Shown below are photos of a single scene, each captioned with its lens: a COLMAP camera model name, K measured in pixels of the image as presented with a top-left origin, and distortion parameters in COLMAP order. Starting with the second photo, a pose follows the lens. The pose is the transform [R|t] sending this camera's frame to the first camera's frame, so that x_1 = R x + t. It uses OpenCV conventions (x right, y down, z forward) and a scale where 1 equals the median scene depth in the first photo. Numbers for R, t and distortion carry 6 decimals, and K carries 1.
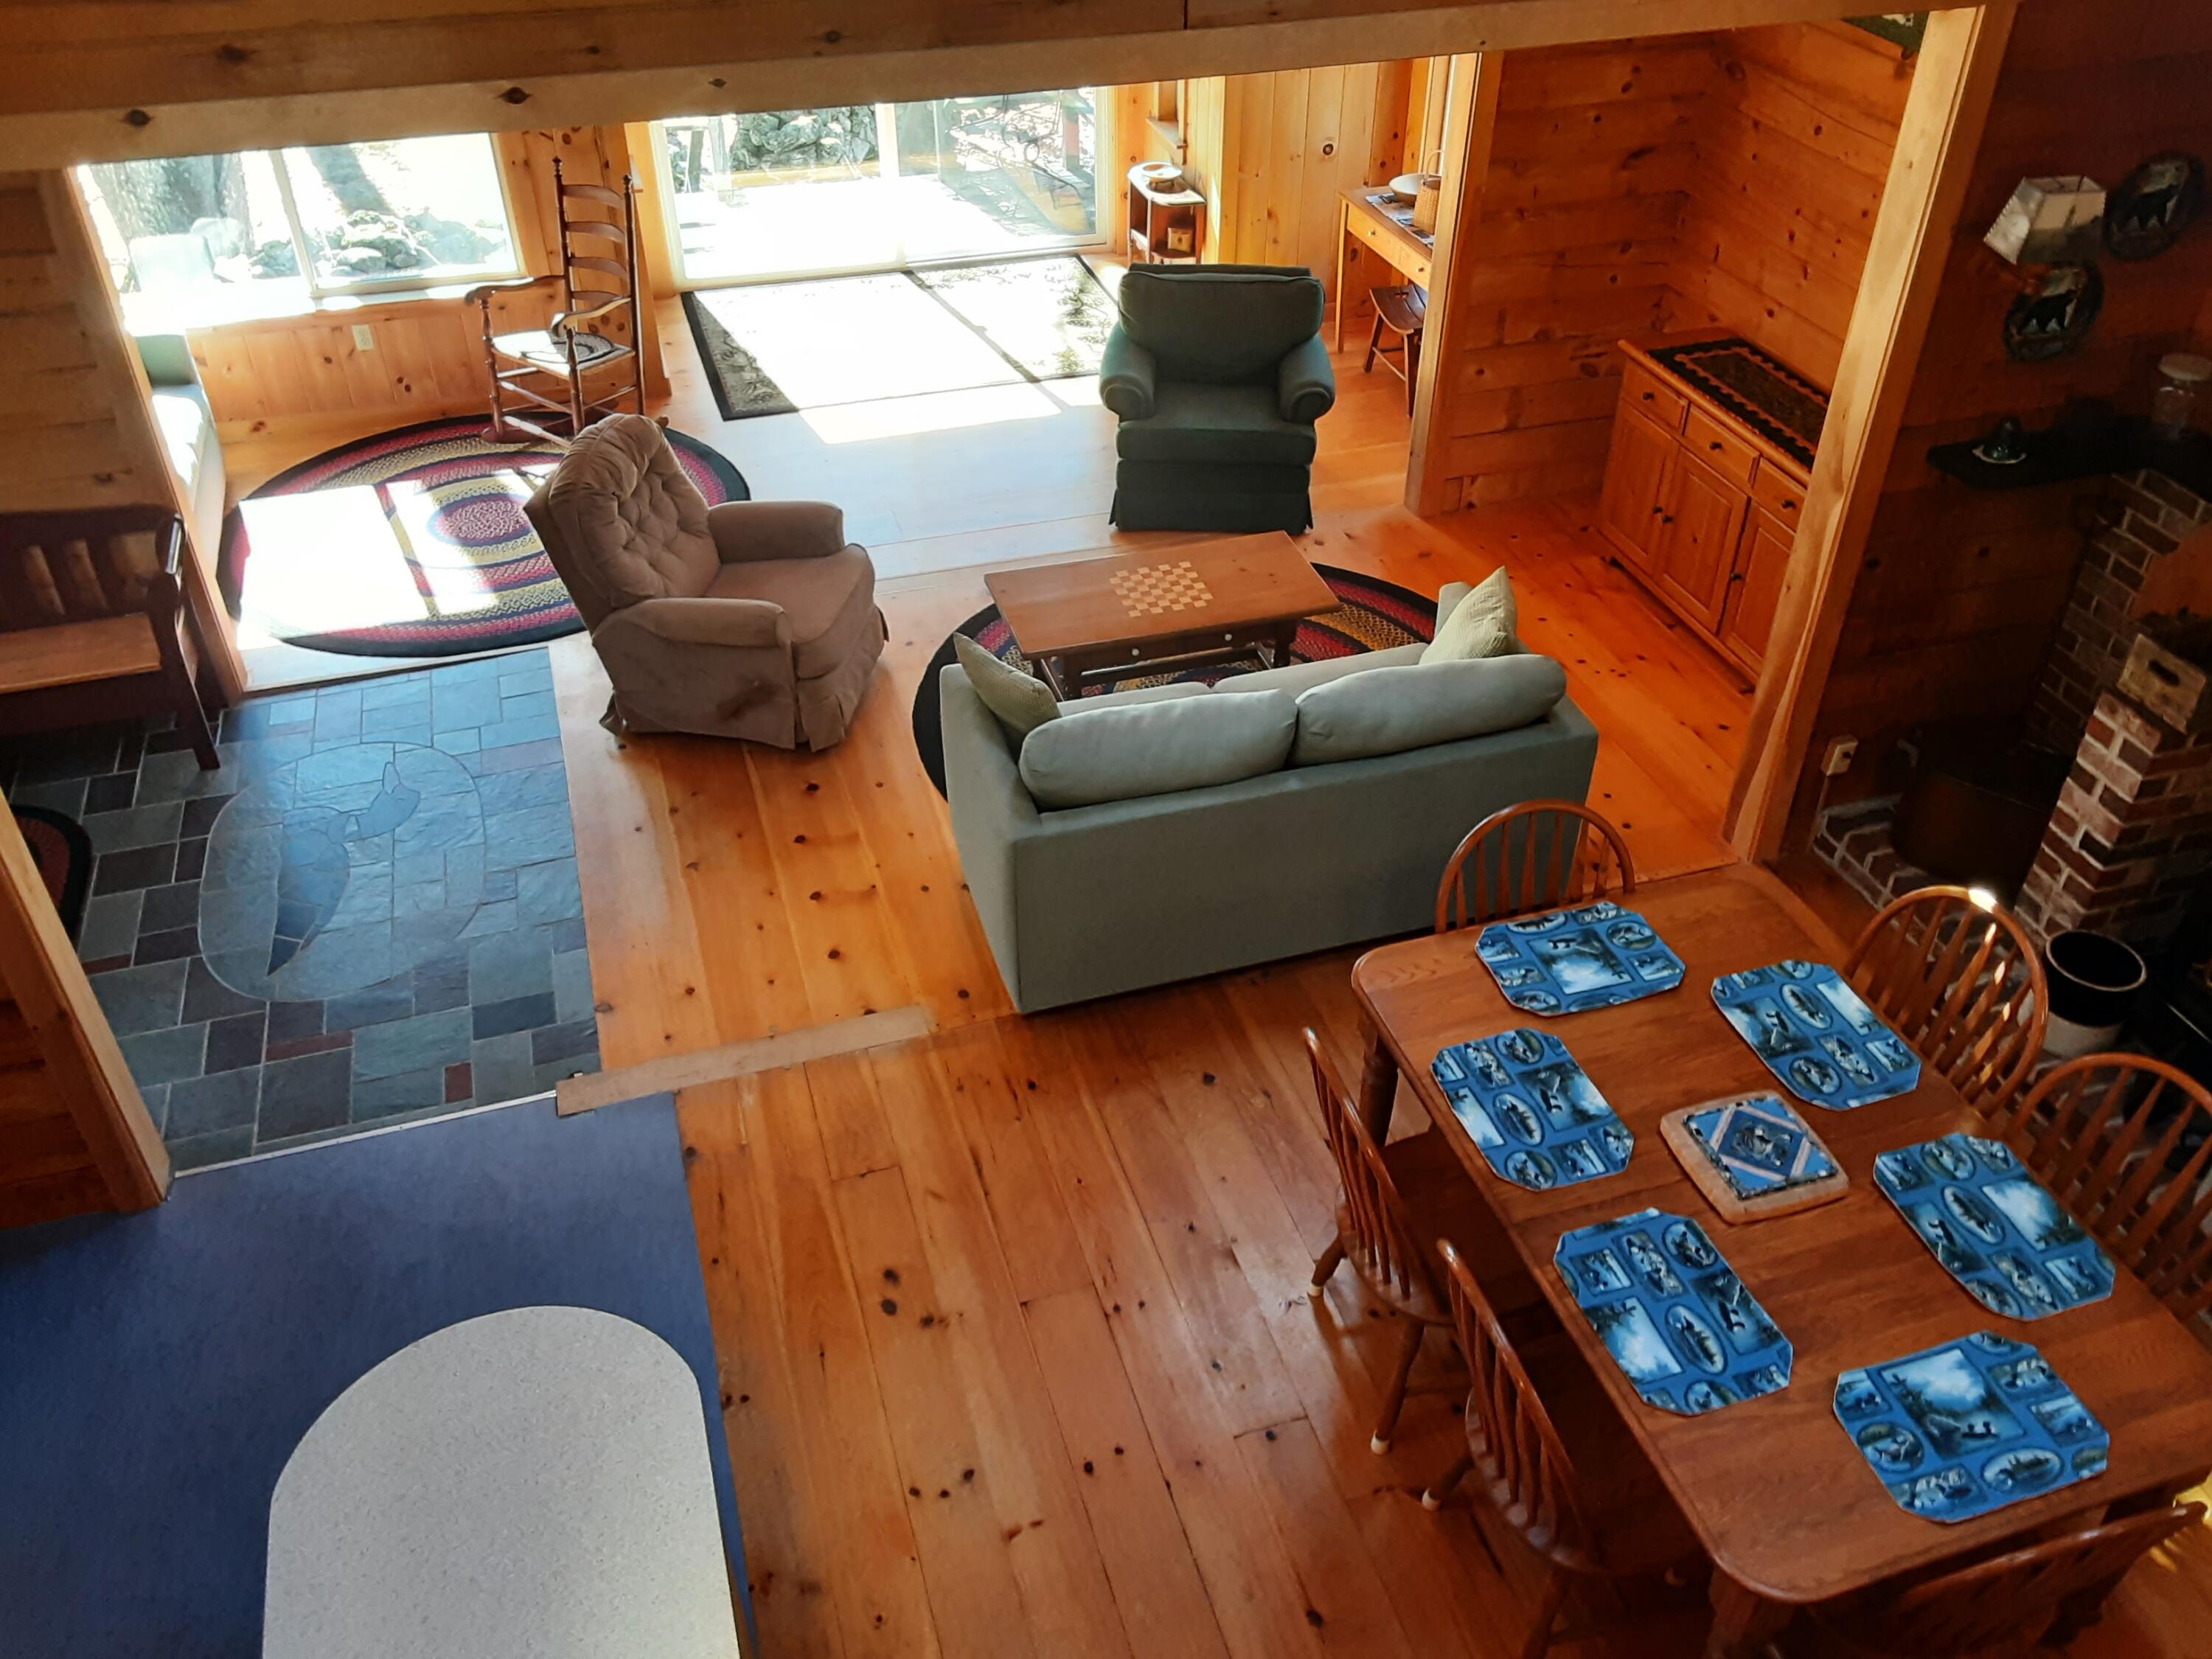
lens RADIAL K [[1793.5, 0, 1120.4], [0, 1793.5, 828.6], [0, 0, 1]] dist [0.080161, -0.083089]
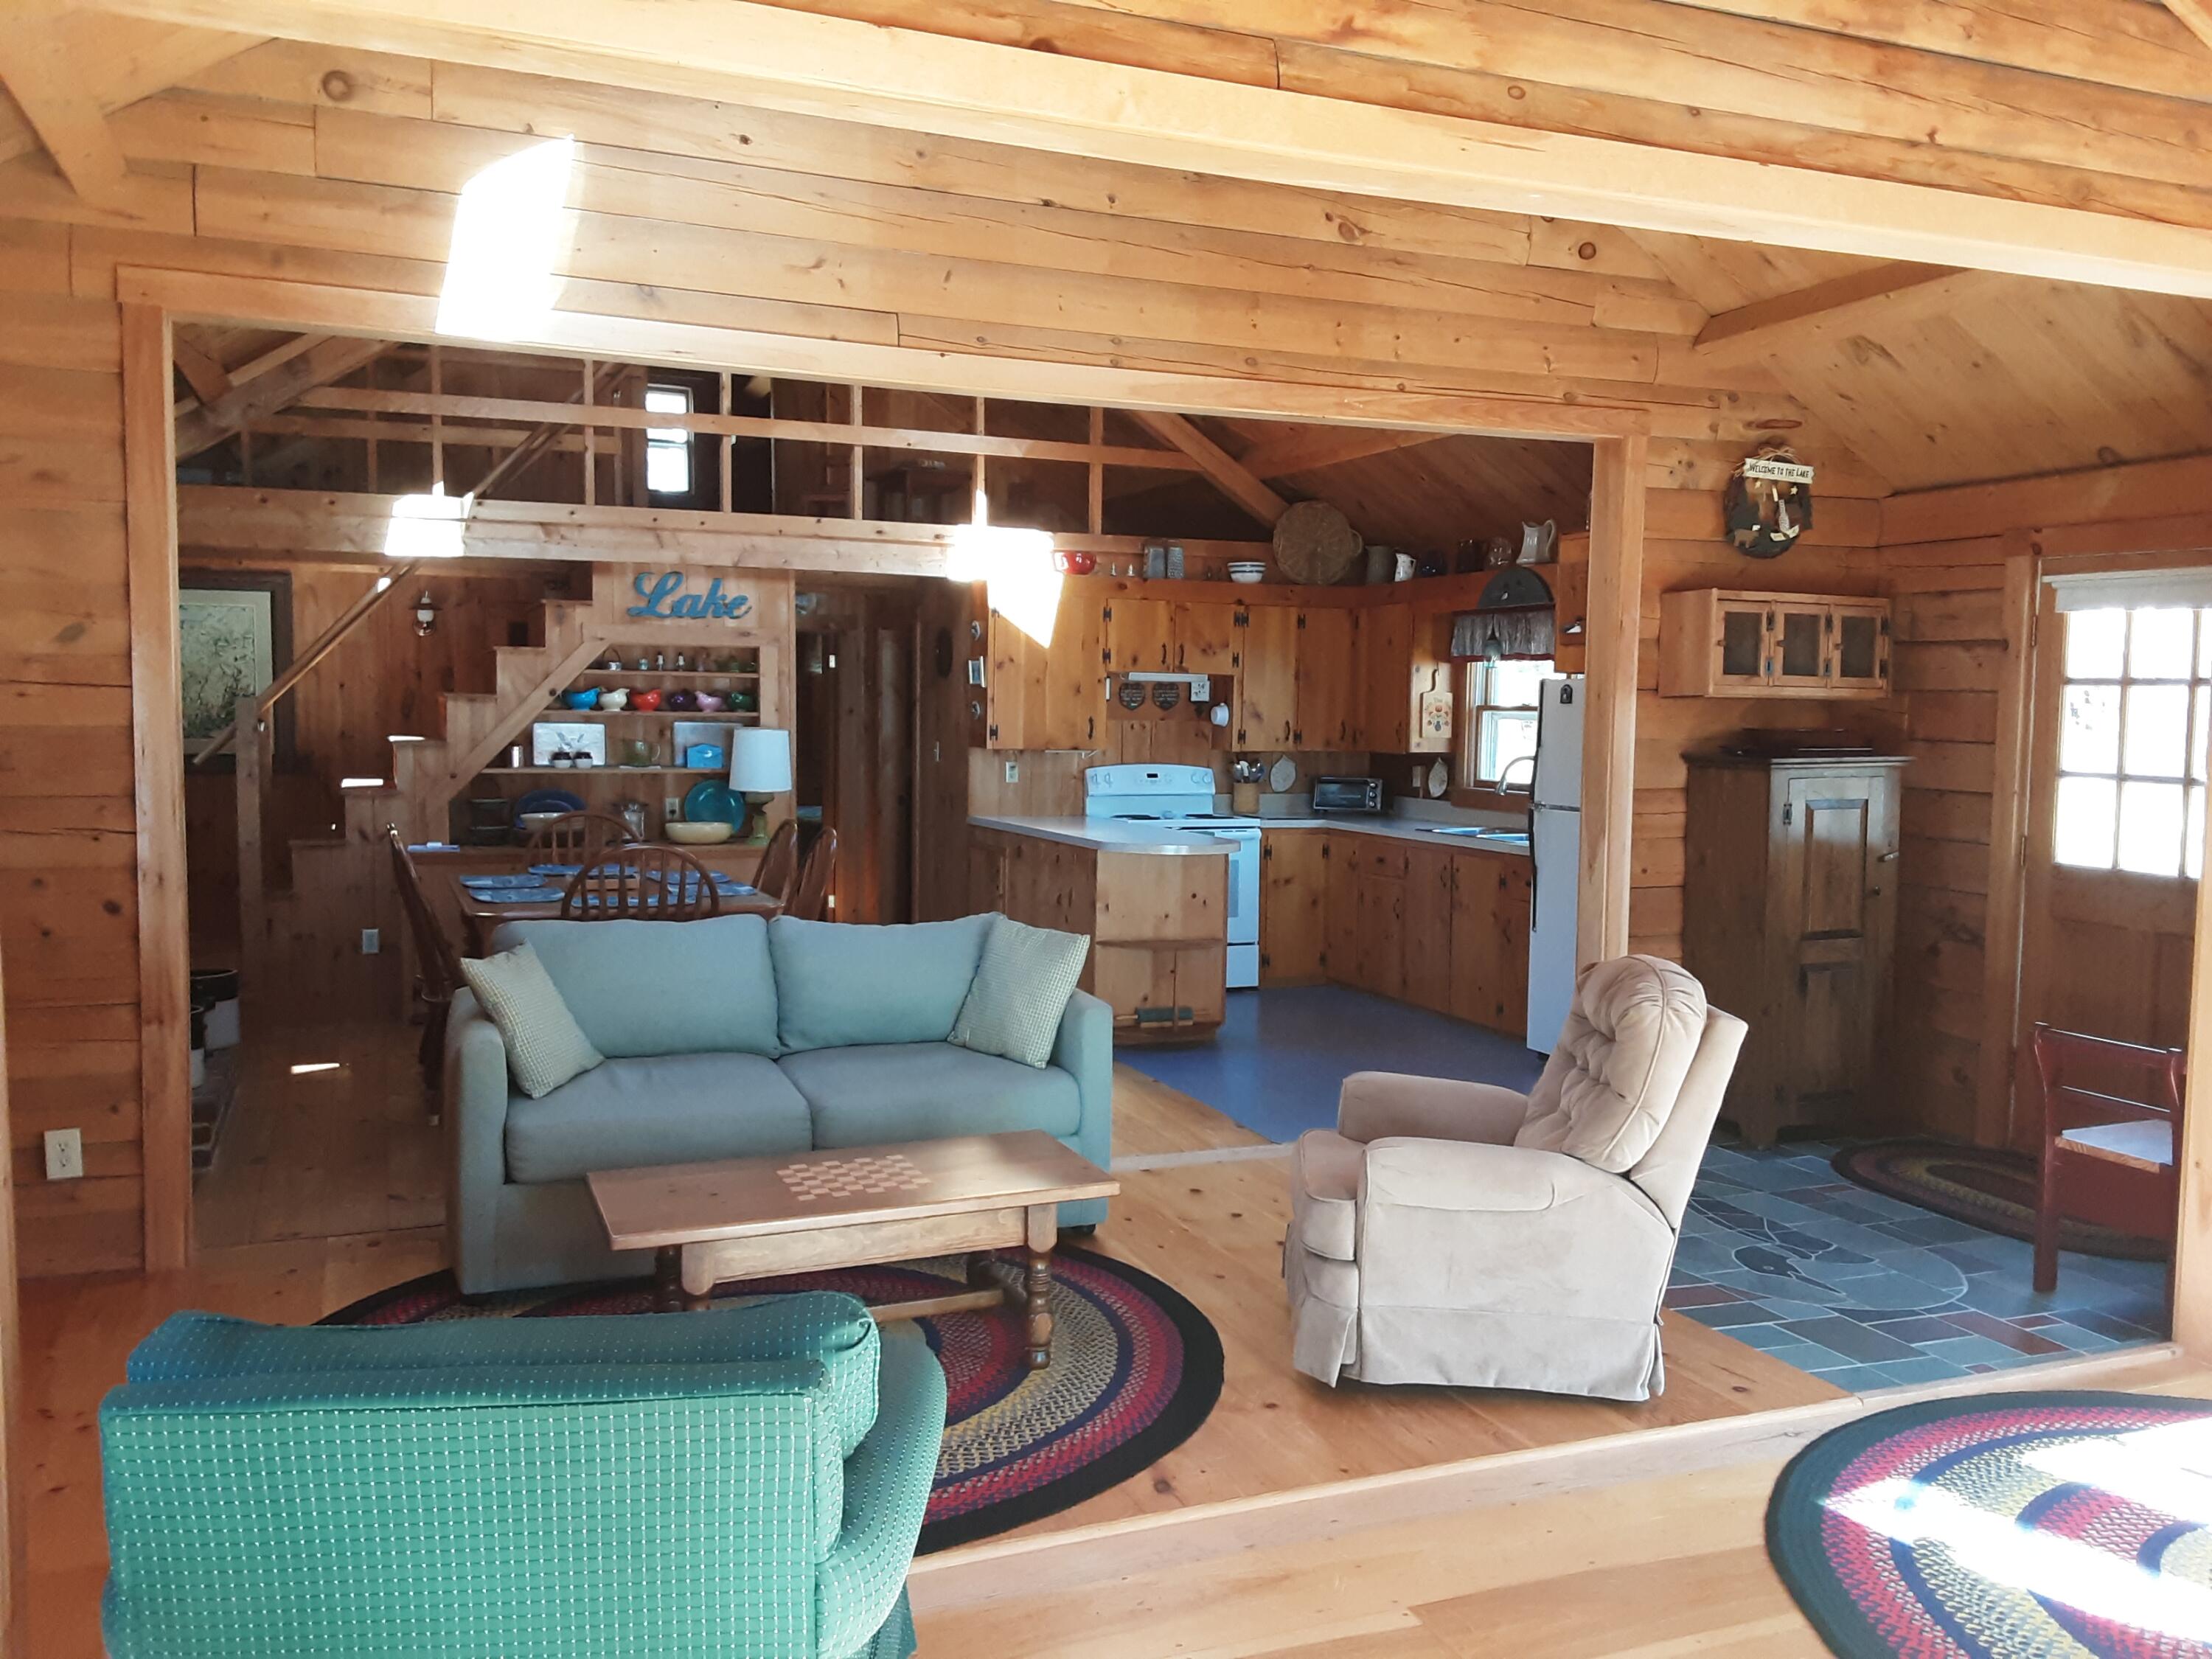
lens RADIAL K [[1793.5, 0, 1110.5], [0, 1793.5, 842.6], [0, 0, 1]] dist [0.080161, -0.083089]
pose [[-0.997012, -0.012729, -0.076197, -0.020870], [-0.060221, 0.745858, 0.663377, -0.686583], [0.048388, 0.665983, -0.744396, 1.441128]]
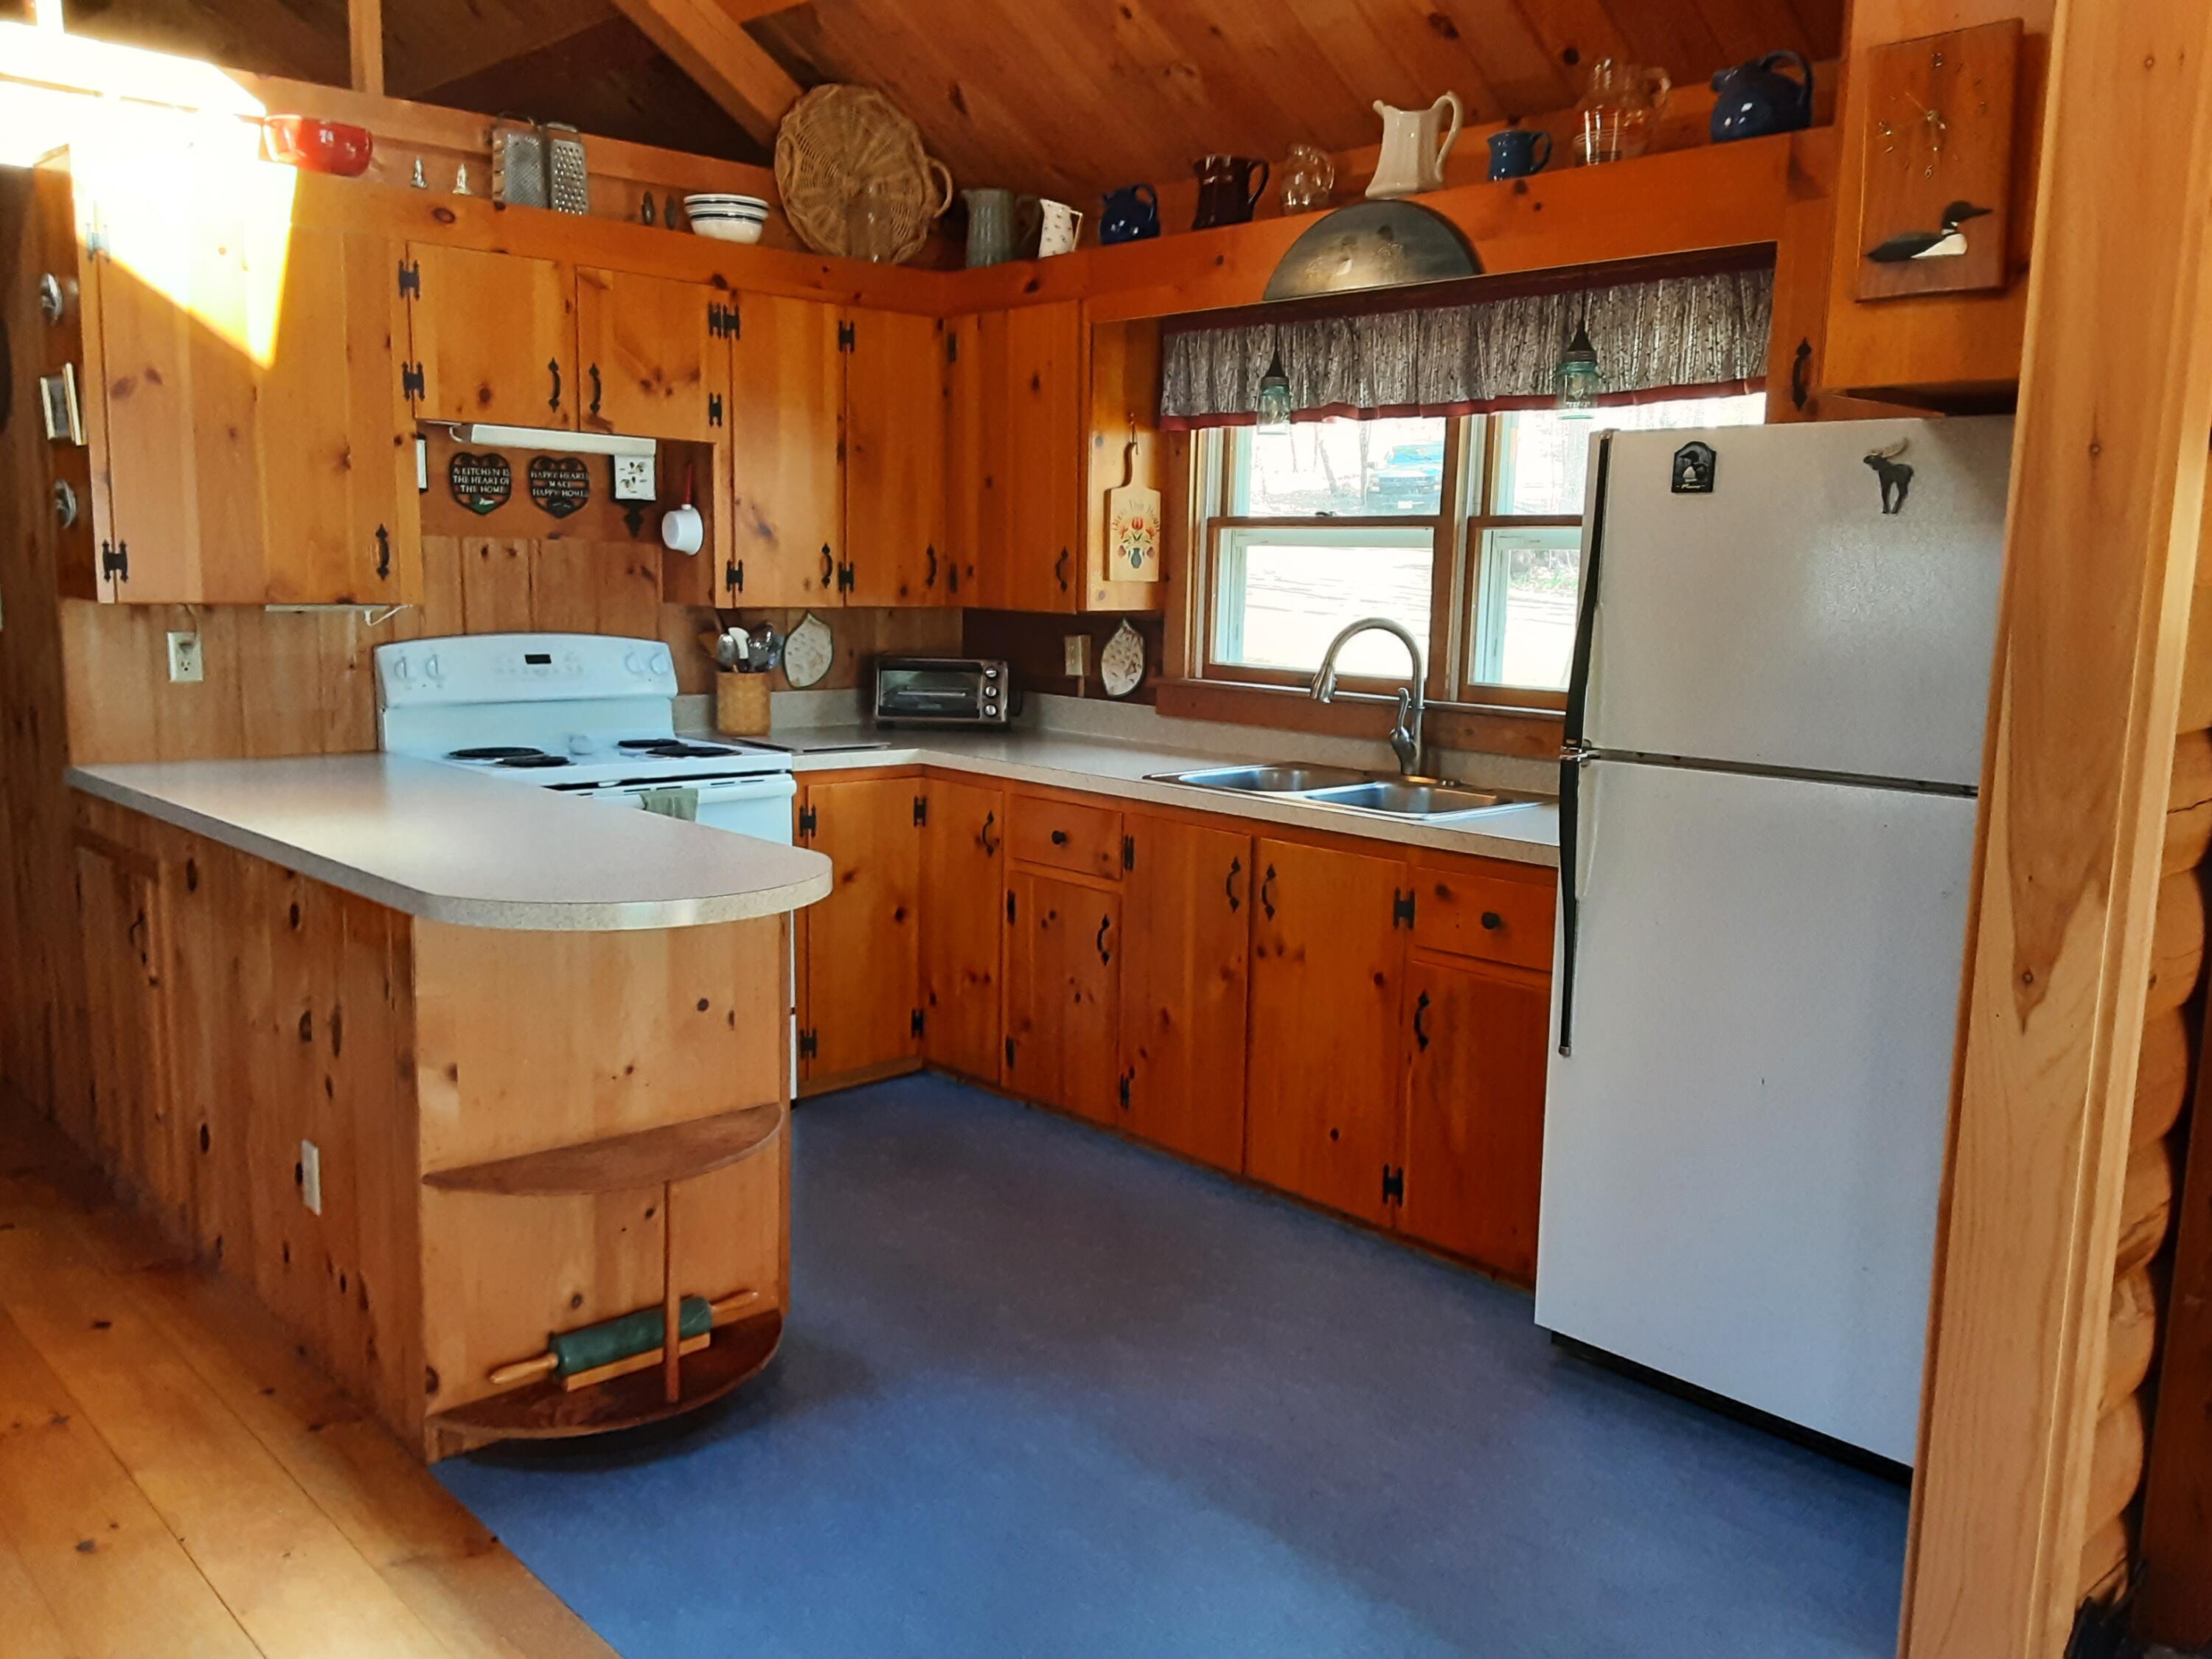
lens RADIAL K [[1793.5, 0, 1138.3], [0, 1793.5, 843.3], [0, 0, 1]] dist [0.080161, -0.083089]
pose [[-0.903213, 0.043121, -0.427021, -0.080532], [-0.280277, 0.694236, 0.662933, -0.188880], [0.325040, 0.718454, -0.614957, 0.812682]]
